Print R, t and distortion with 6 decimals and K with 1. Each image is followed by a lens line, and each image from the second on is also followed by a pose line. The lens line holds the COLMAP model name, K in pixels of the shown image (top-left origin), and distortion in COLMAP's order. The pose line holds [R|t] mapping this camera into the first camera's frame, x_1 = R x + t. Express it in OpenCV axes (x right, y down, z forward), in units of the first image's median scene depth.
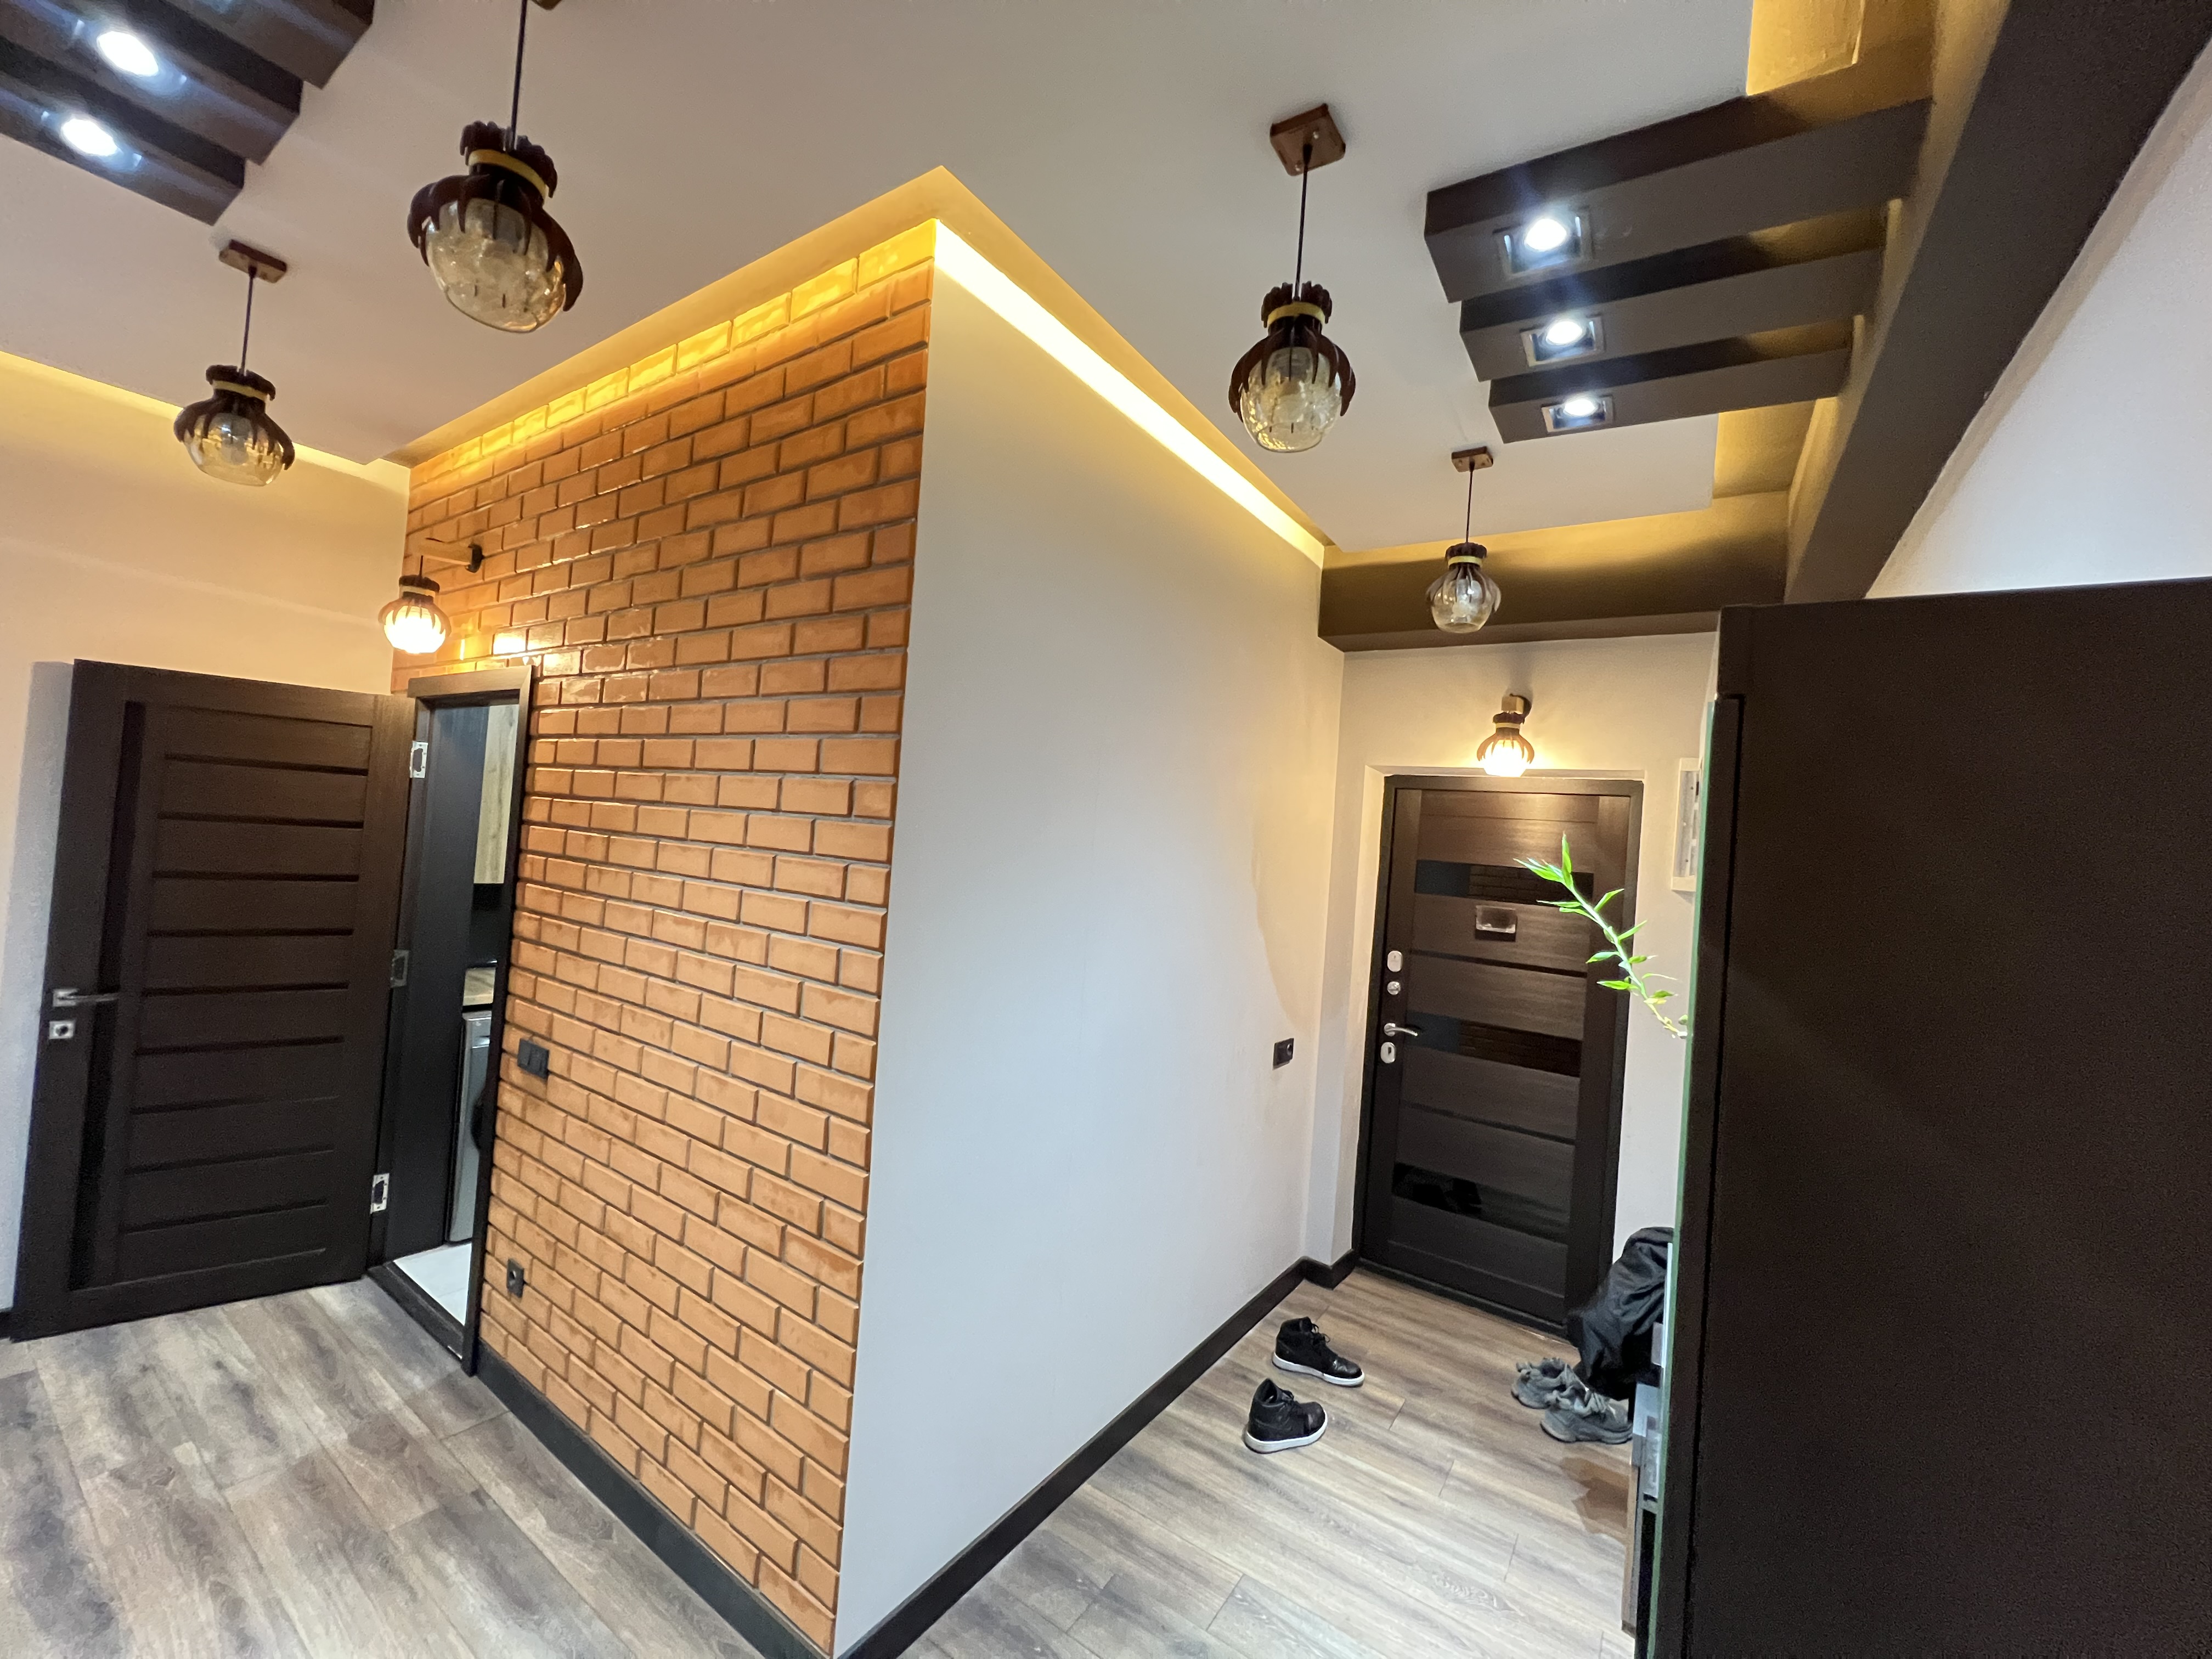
lens RADIAL K [[883.1, 0, 1092.2], [0, 883.1, 826.5], [0, 0, 1]] dist [-0.003617, 0.000416]
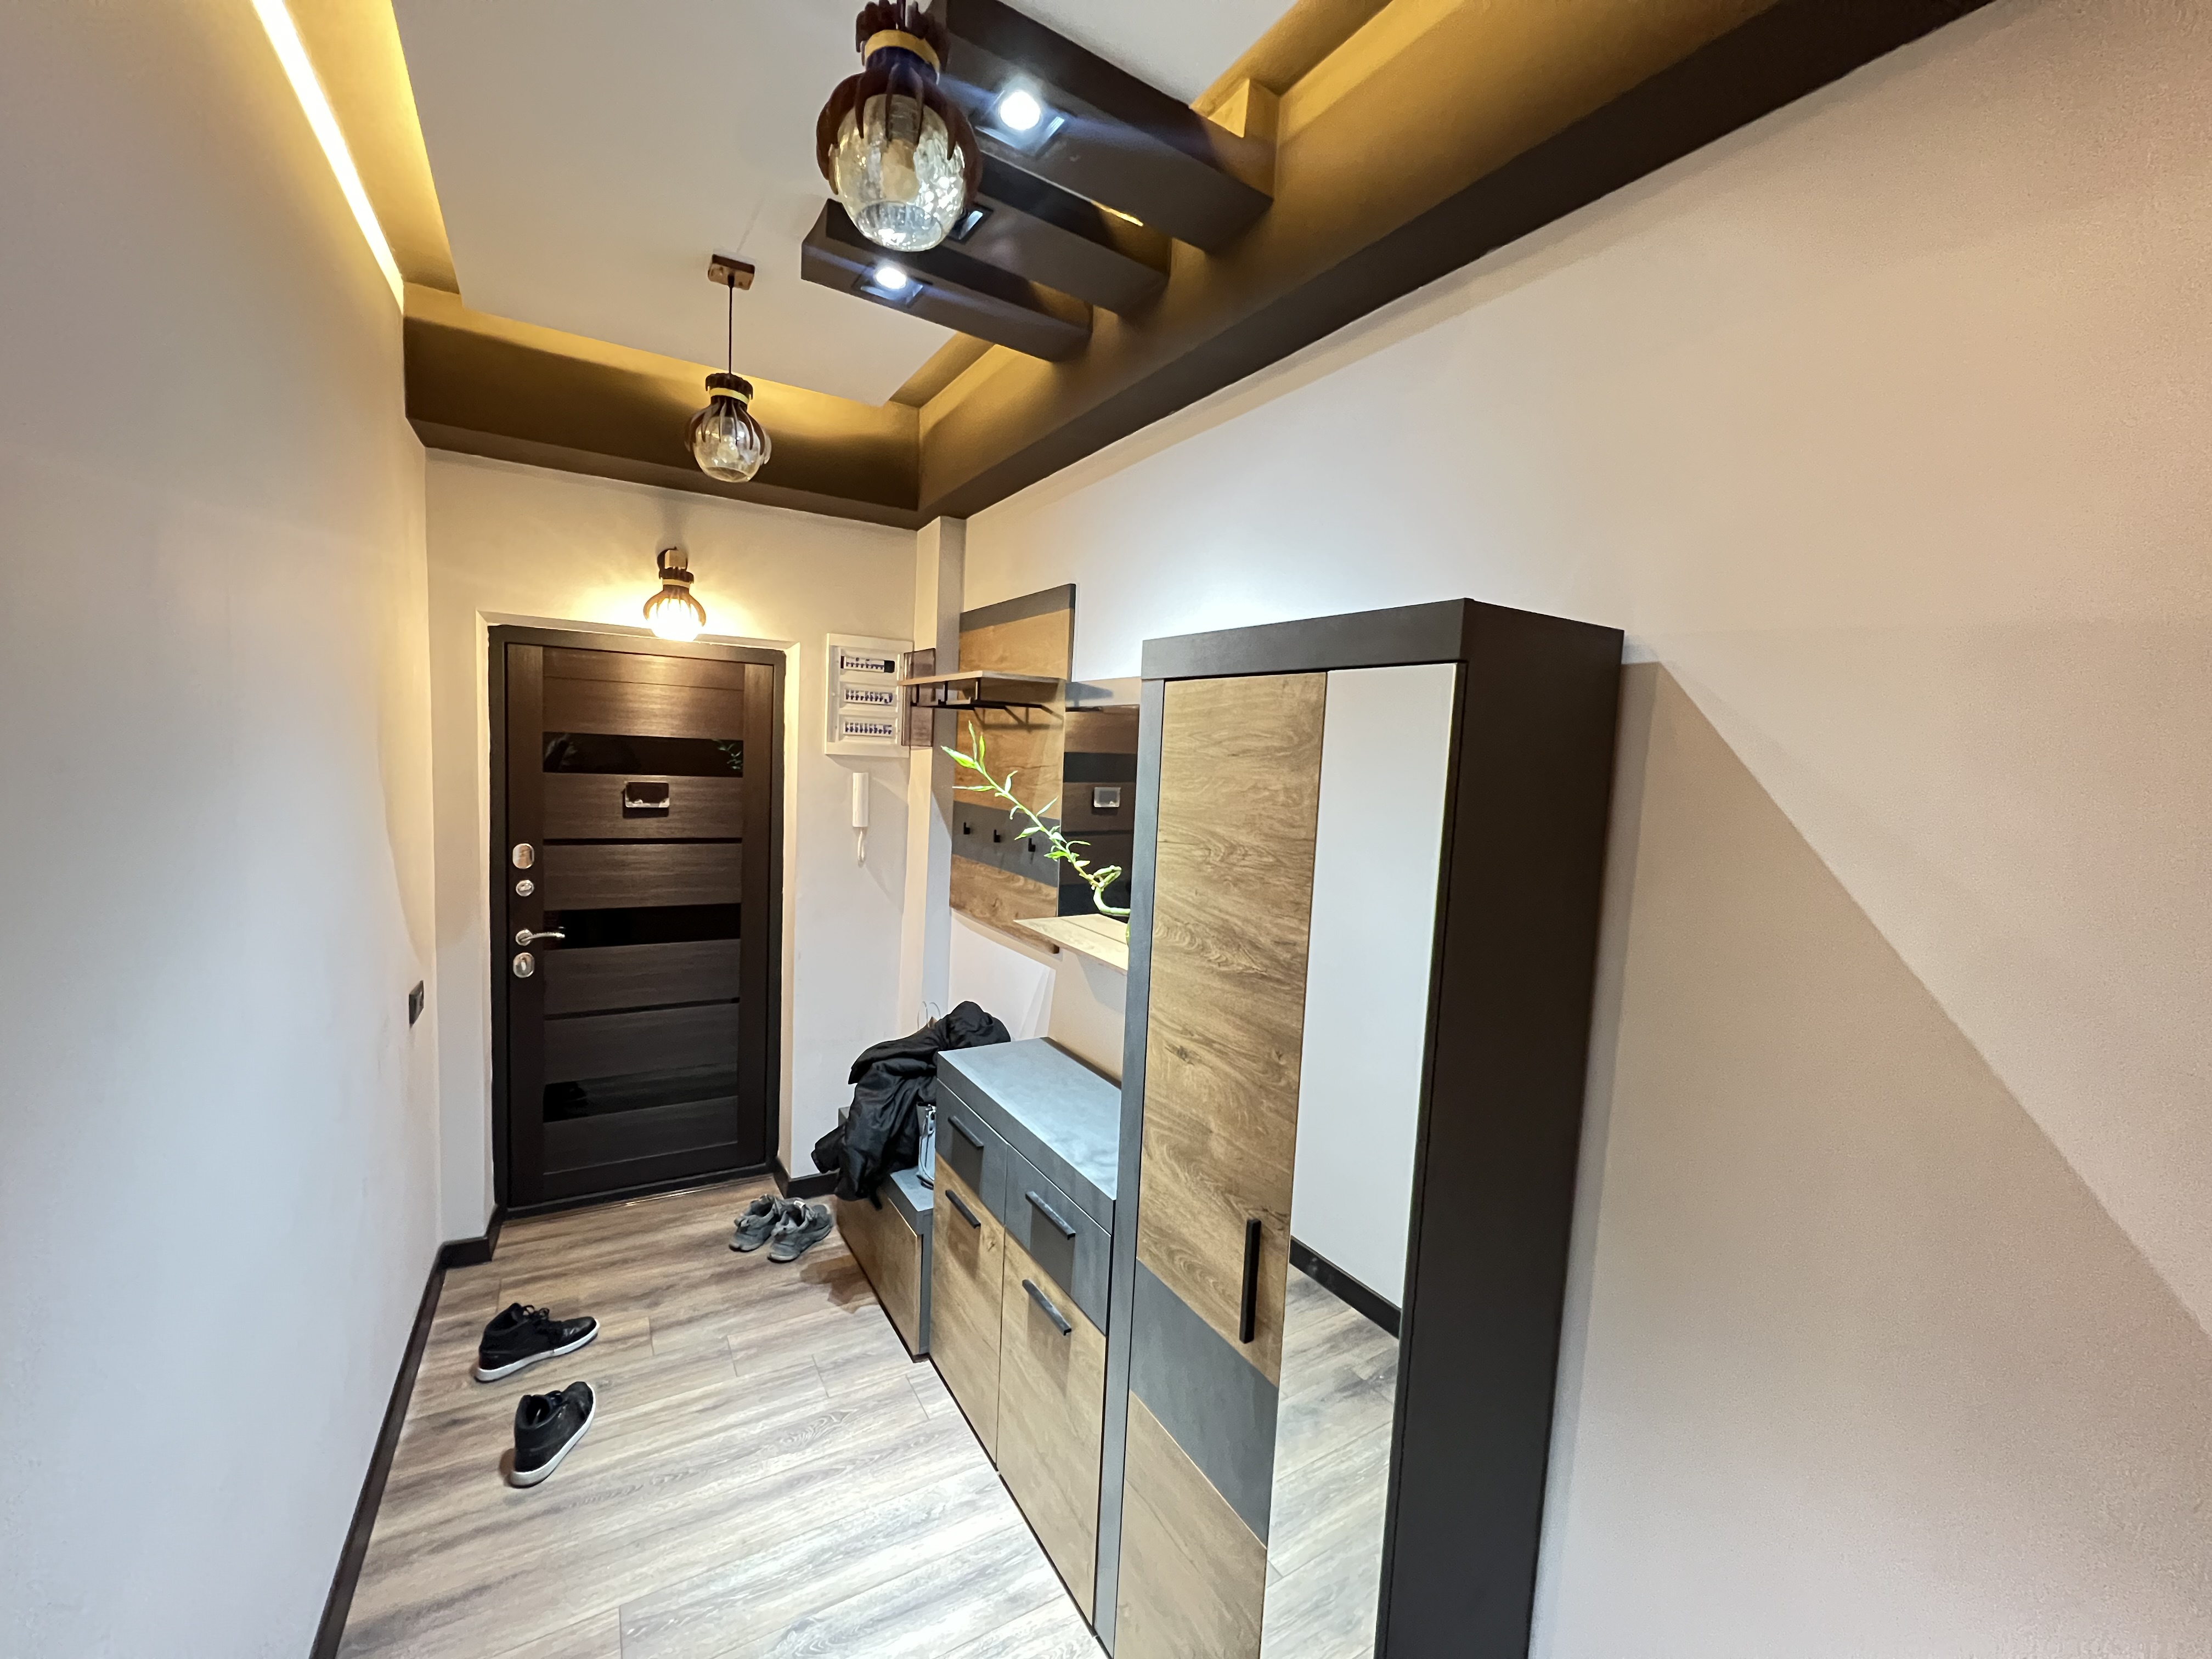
lens RADIAL K [[894.8, 0, 1091.3], [0, 894.8, 827.4], [0, 0, 1]] dist [-0.001670, 0.000630]
pose [[0.430941, -0.133708, 0.892419, -0.226236], [-0.022935, 0.987019, 0.158957, -0.024831], [-0.902088, -0.088969, 0.422281, 0.227790]]
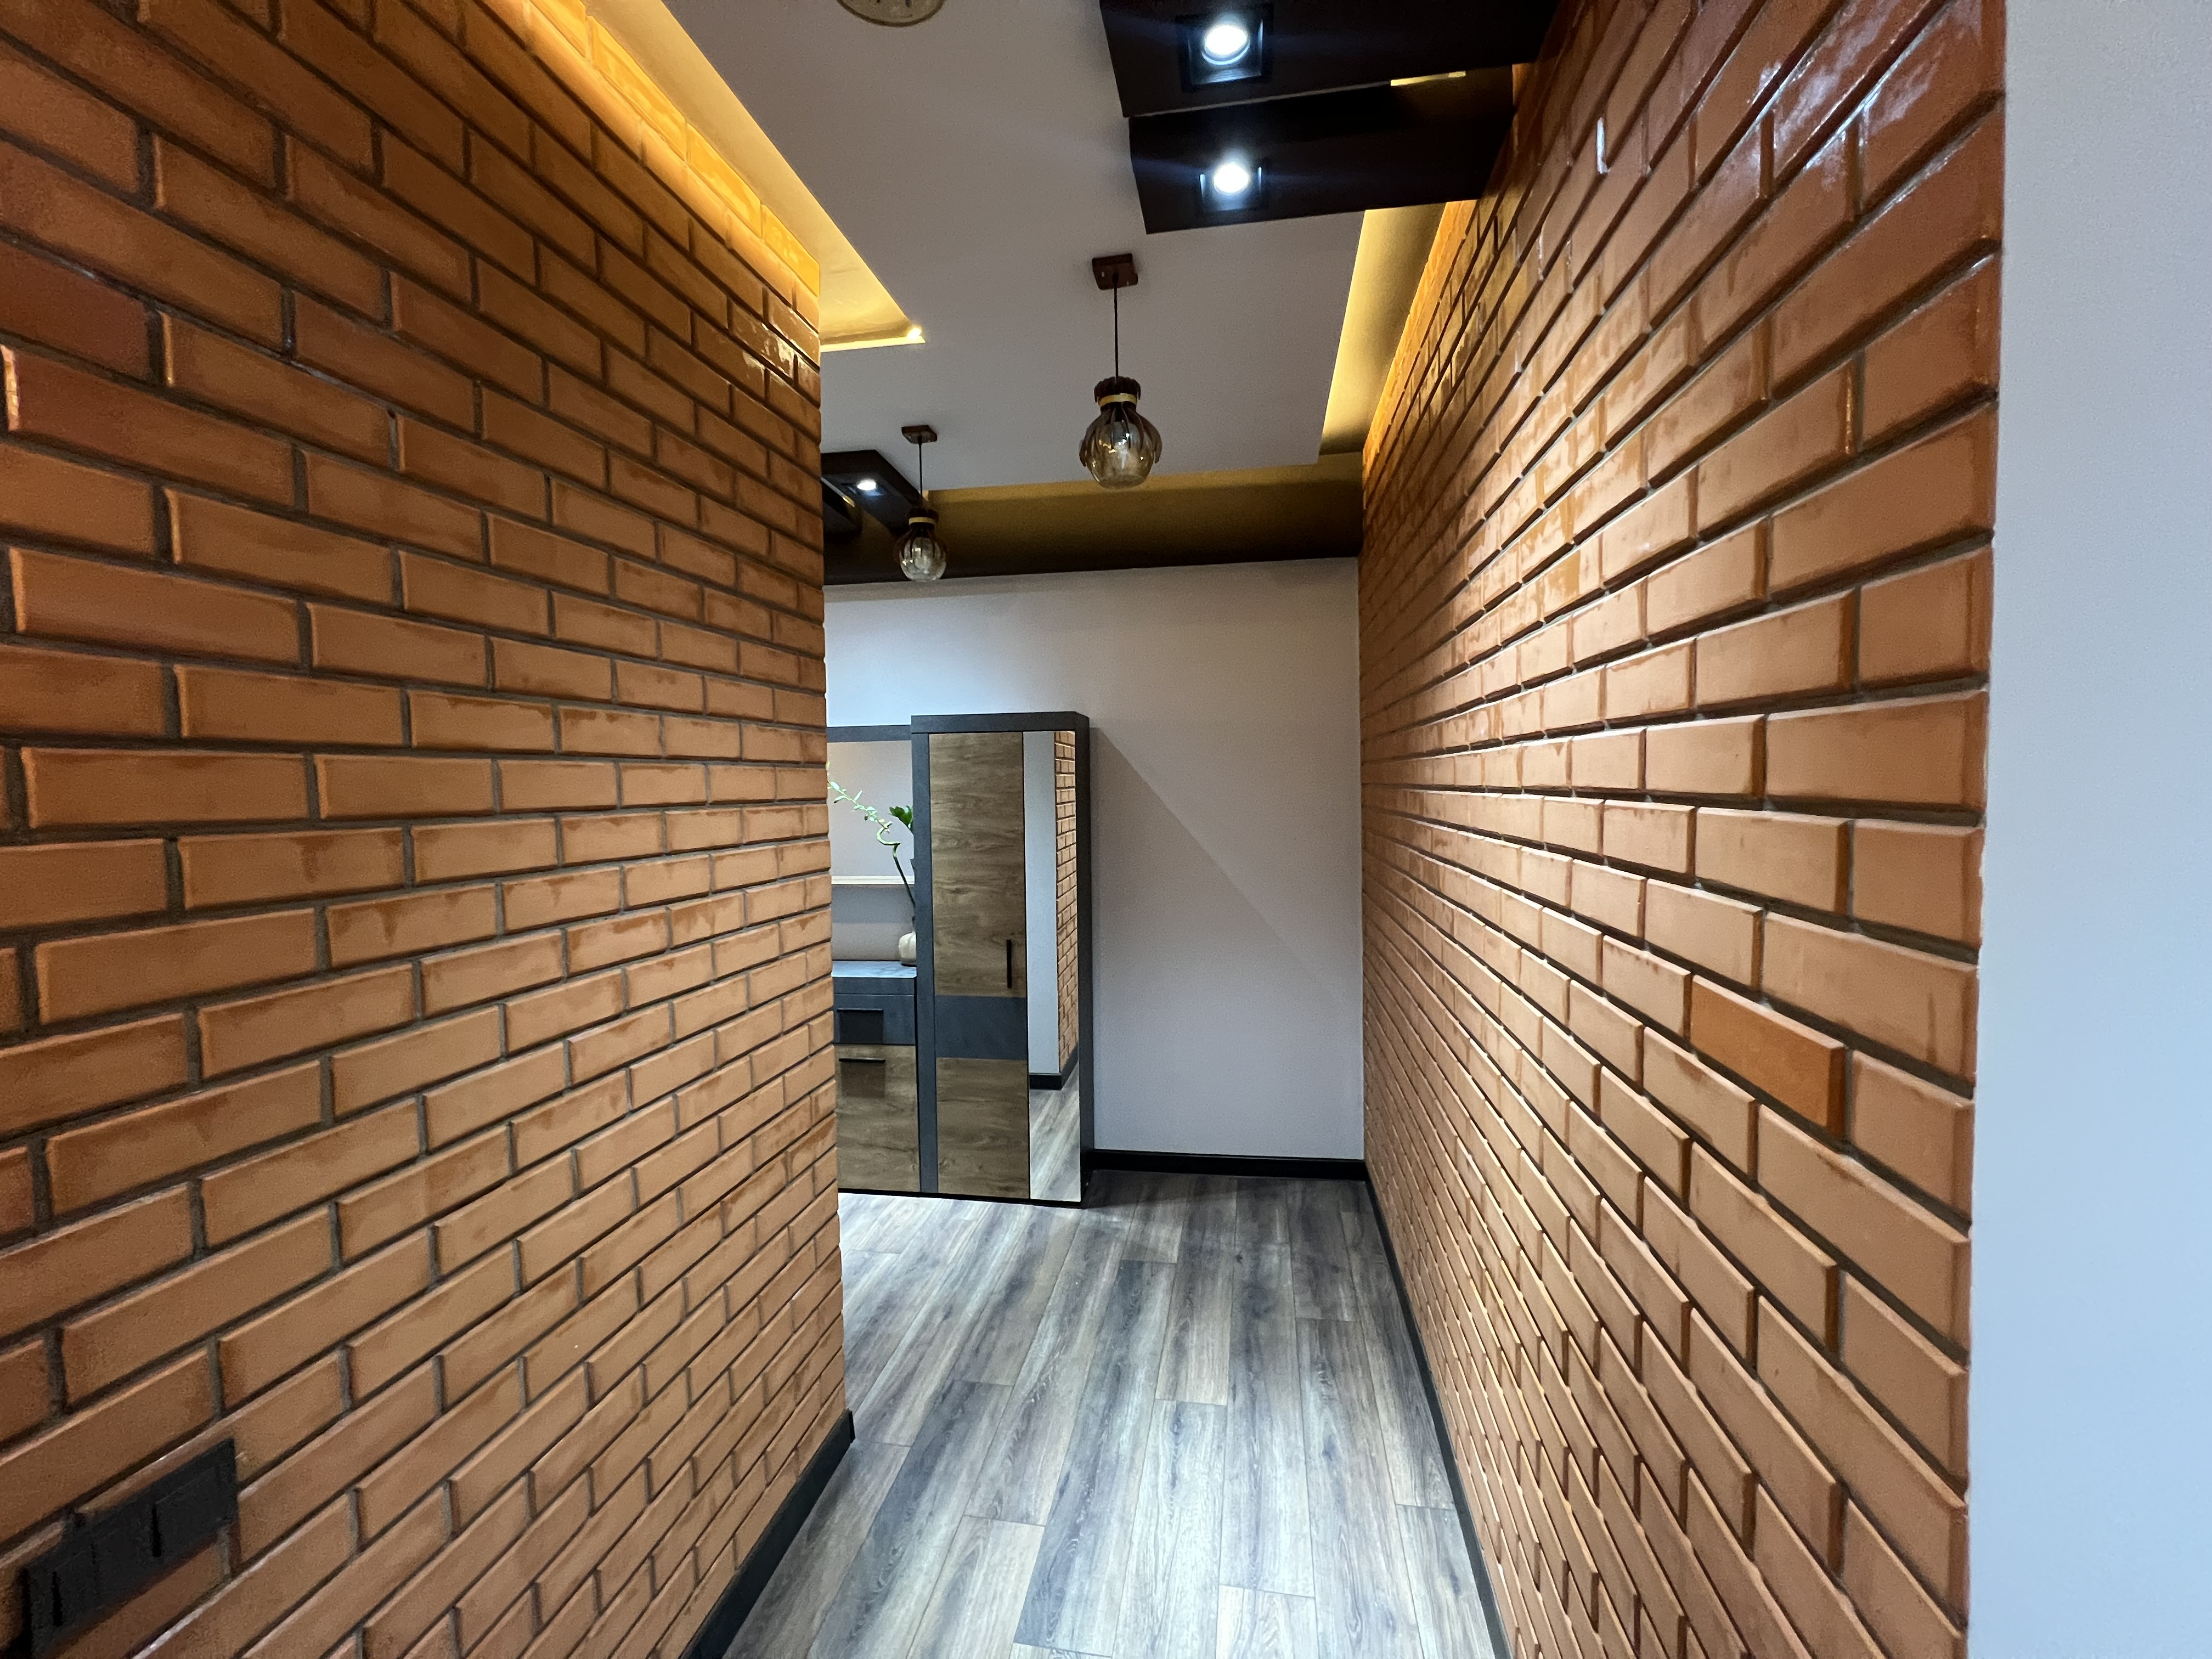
lens RADIAL K [[883.1, 0, 1109.5], [0, 883.1, 825.9], [0, 0, 1]] dist [-0.003617, 0.000416]
pose [[-0.418729, -0.113003, 0.901053, -0.927939], [-0.028056, 0.993364, 0.111541, -0.043344], [-0.907678, 0.021425, -0.419121, 0.707550]]
